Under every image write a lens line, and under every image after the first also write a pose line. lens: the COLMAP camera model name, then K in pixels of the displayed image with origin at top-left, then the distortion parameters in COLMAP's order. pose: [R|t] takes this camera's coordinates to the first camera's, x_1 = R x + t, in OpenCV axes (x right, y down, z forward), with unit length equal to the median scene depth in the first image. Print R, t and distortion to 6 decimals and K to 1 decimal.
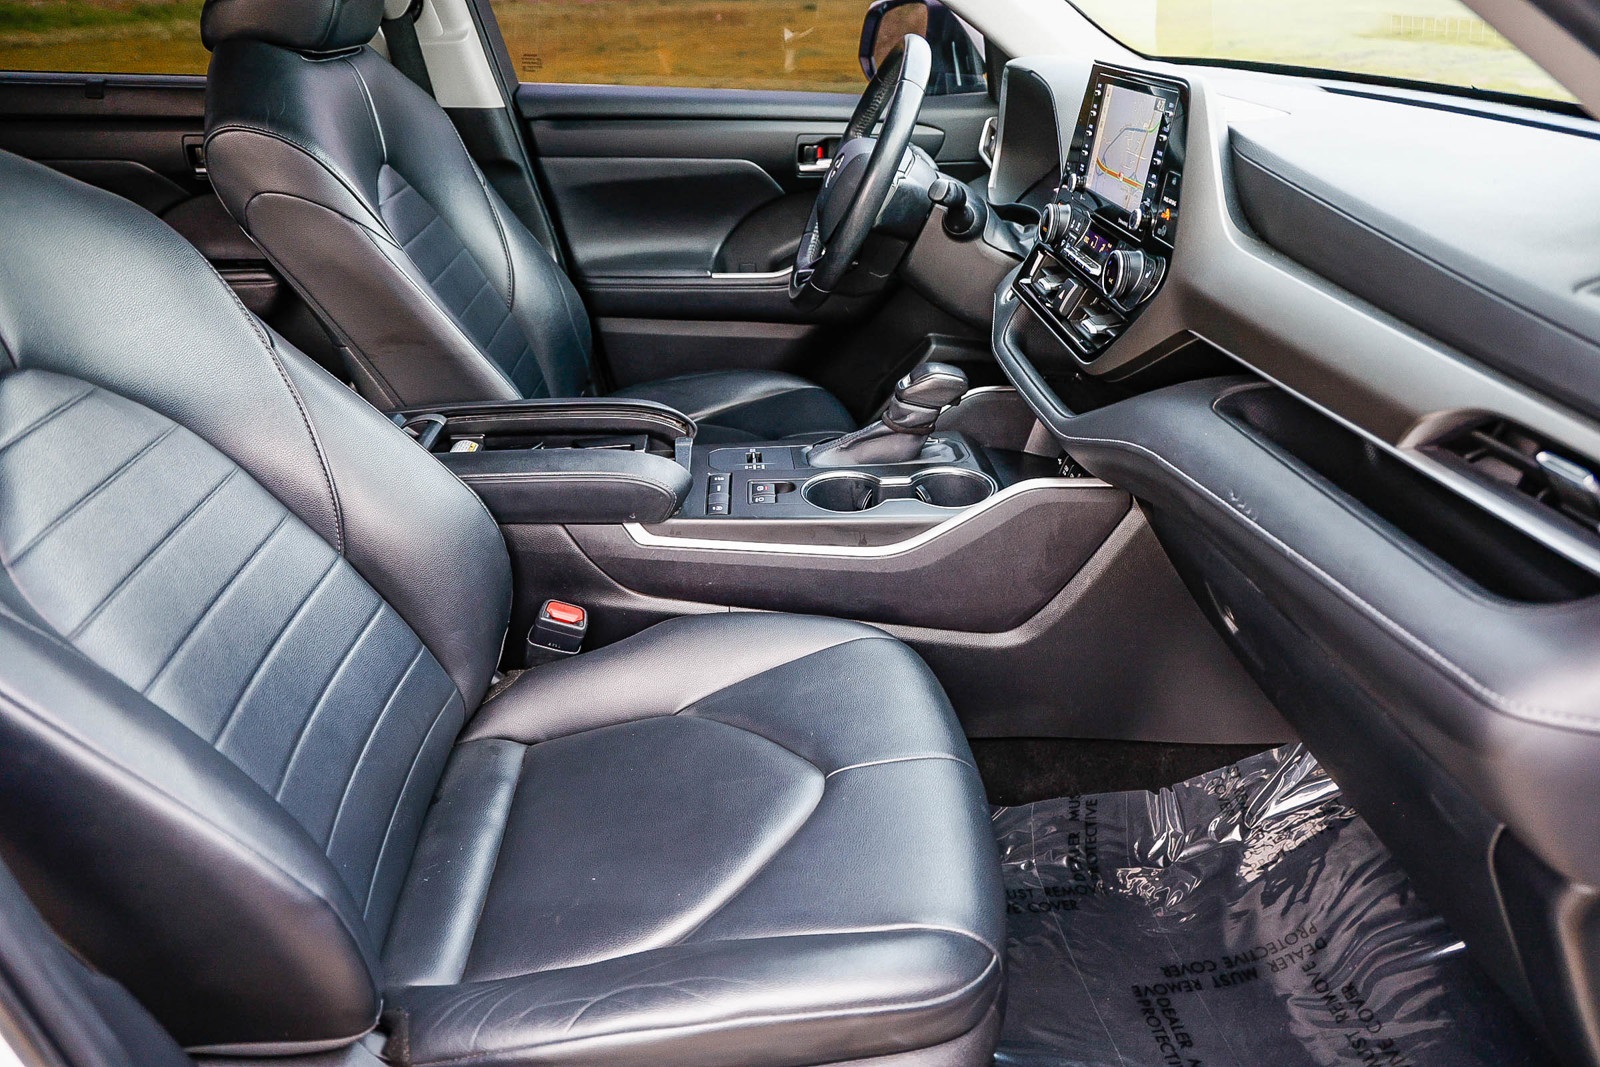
lens RADIAL K [[1094.7, 0, 803.4], [0, 1094.7, 536.2], [0, 0, 1]] dist [-0.043528, 0.034704]
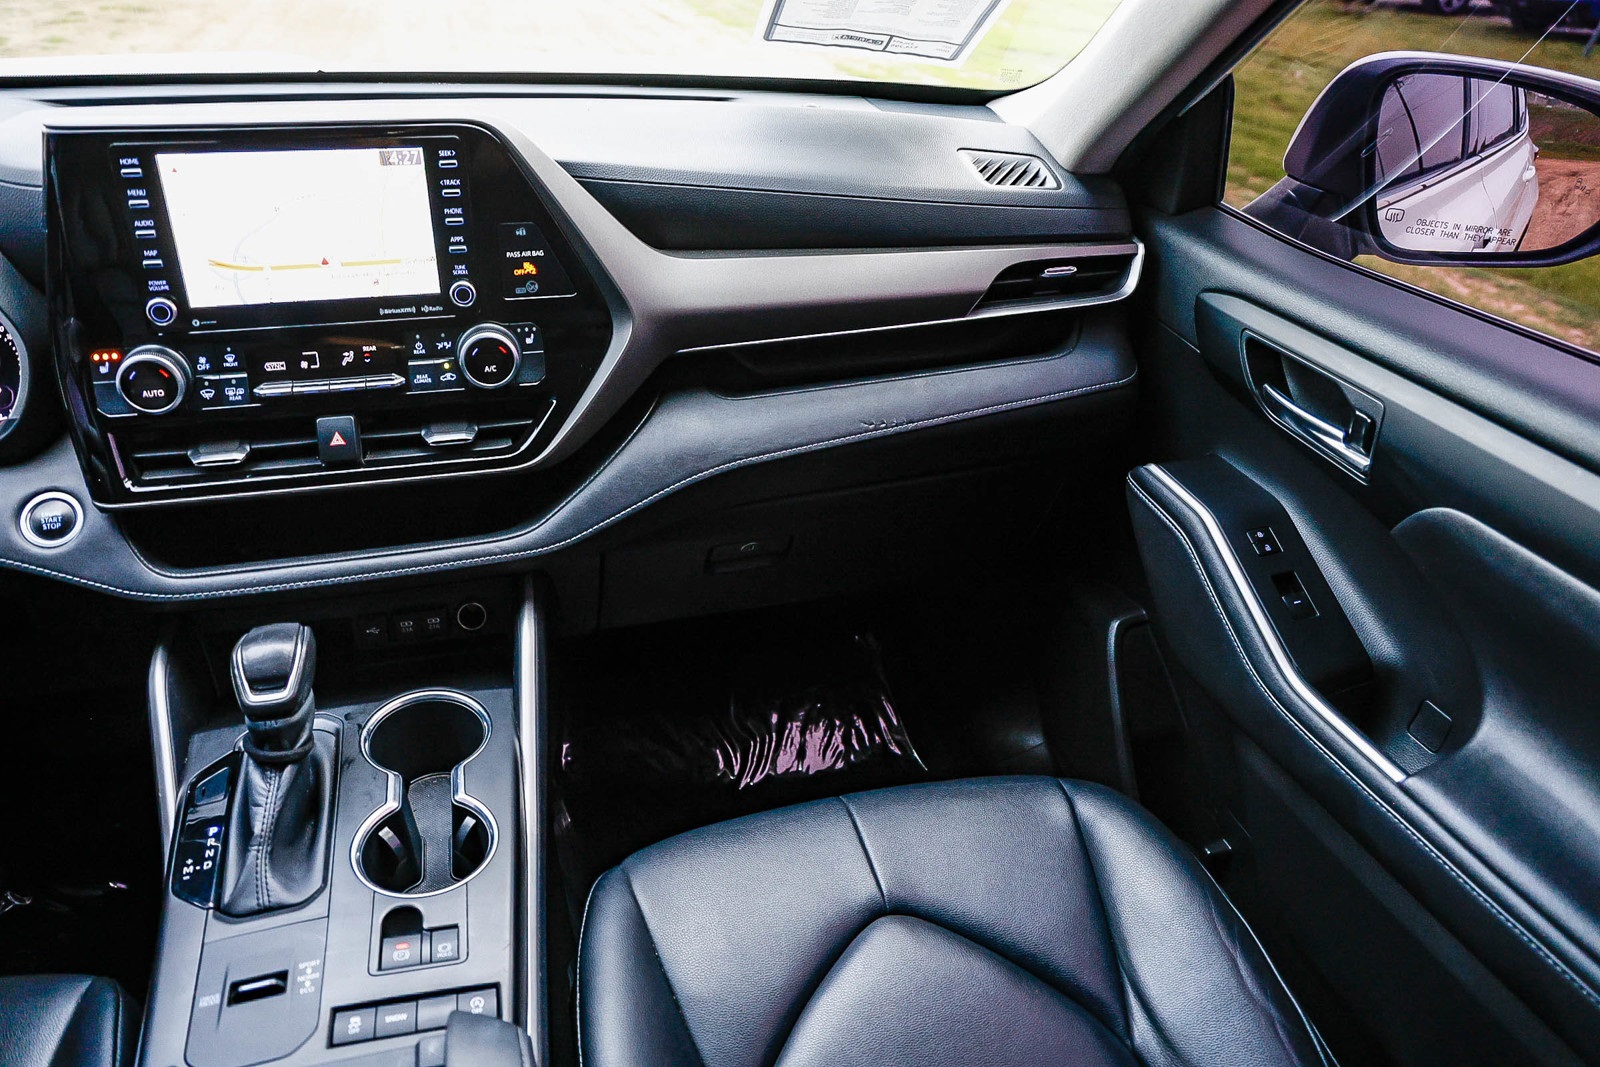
lens RADIAL K [[1094.7, 0, 799.0], [0, 1094.7, 531.5], [0, 0, 1]] dist [-0.043528, 0.034704]
pose [[-0.218315, -0.505190, 0.834938, -0.498957], [0.407410, 0.730268, 0.548385, -0.485242], [-0.886767, 0.459883, 0.046391, 0.787646]]
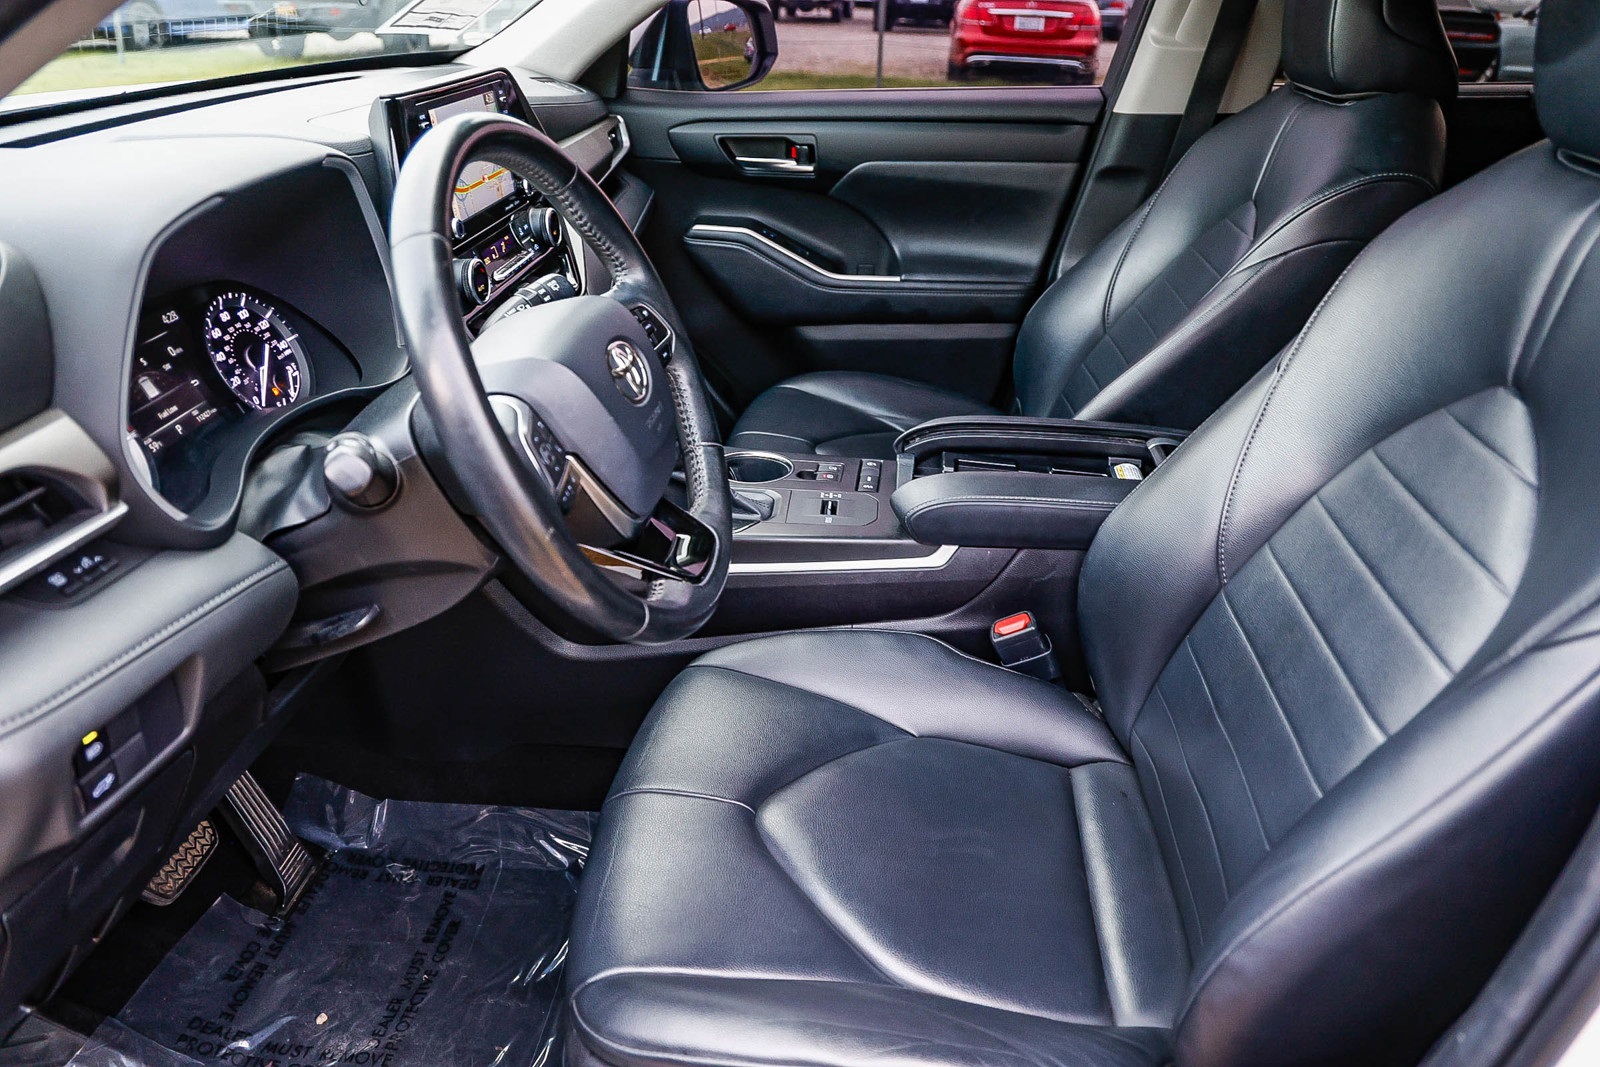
lens RADIAL K [[1094.7, 0, 805.9], [0, 1094.7, 517.5], [0, 0, 1]] dist [-0.043528, 0.034704]
pose [[-0.987397, -0.082795, 0.134878, -0.180944], [0.061212, 0.586123, 0.807907, -0.986667], [-0.145946, 0.805981, -0.573668, 1.859290]]
